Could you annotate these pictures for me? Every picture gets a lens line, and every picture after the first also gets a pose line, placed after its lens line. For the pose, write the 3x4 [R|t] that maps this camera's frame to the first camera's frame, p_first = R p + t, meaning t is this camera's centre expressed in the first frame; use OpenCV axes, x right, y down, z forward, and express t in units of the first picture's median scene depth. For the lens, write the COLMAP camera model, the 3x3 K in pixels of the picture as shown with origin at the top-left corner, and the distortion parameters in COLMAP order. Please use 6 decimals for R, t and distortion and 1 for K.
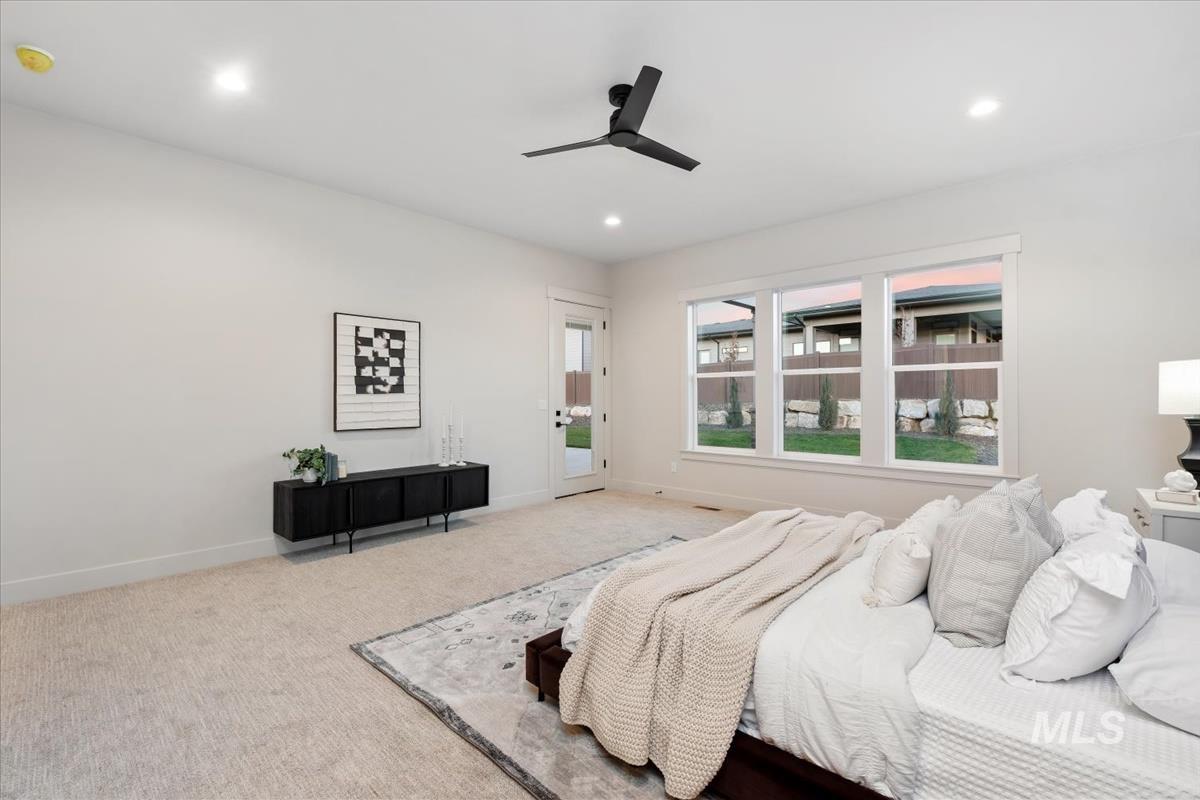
lens RADIAL K [[531.3, 0, 600.0], [0, 531.3, 400.0], [0, 0, 1]] dist [0.000203, -0.000079]
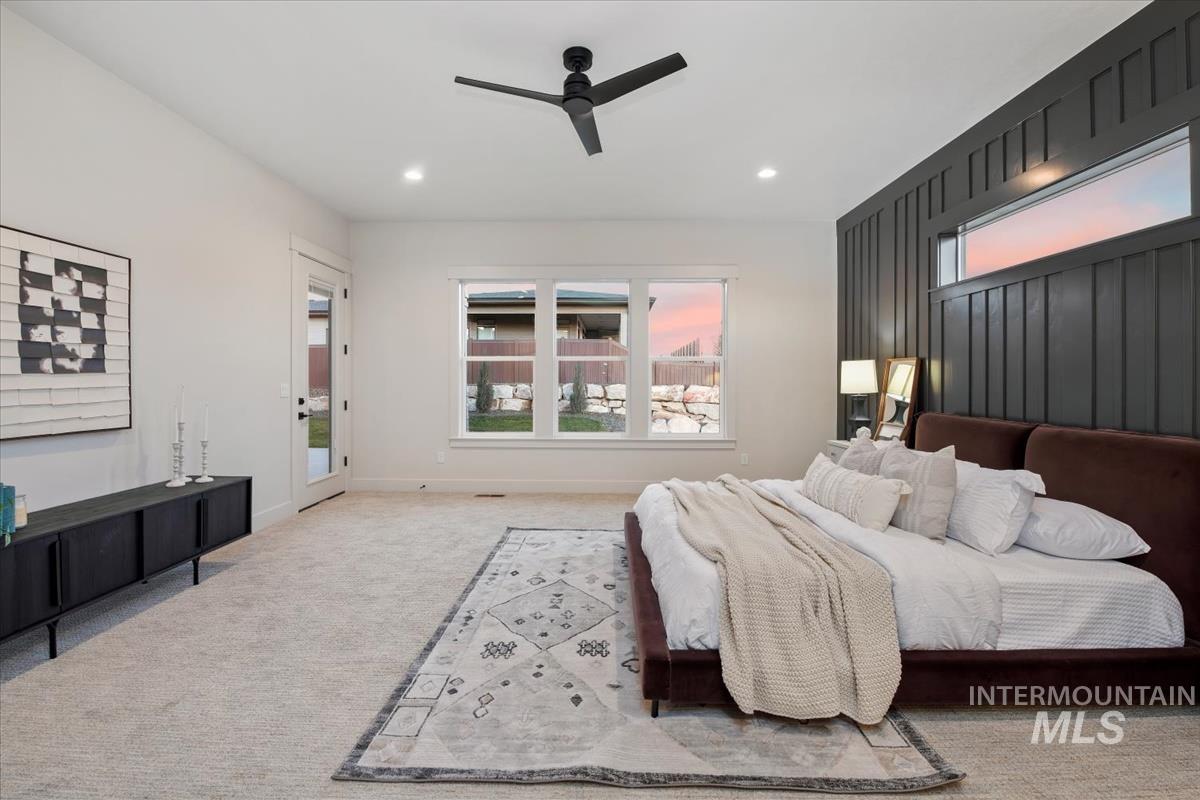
lens RADIAL K [[526.0, 0, 603.4], [0, 526.0, 386.3], [0, 0, 1]] dist [0.002569, -0.010192]
pose [[0.737133, -0.000530, 0.675748, -0.362393], [-0.002878, 0.999988, 0.003923, -0.001553], [-0.675742, -0.004837, 0.737122, 0.183609]]
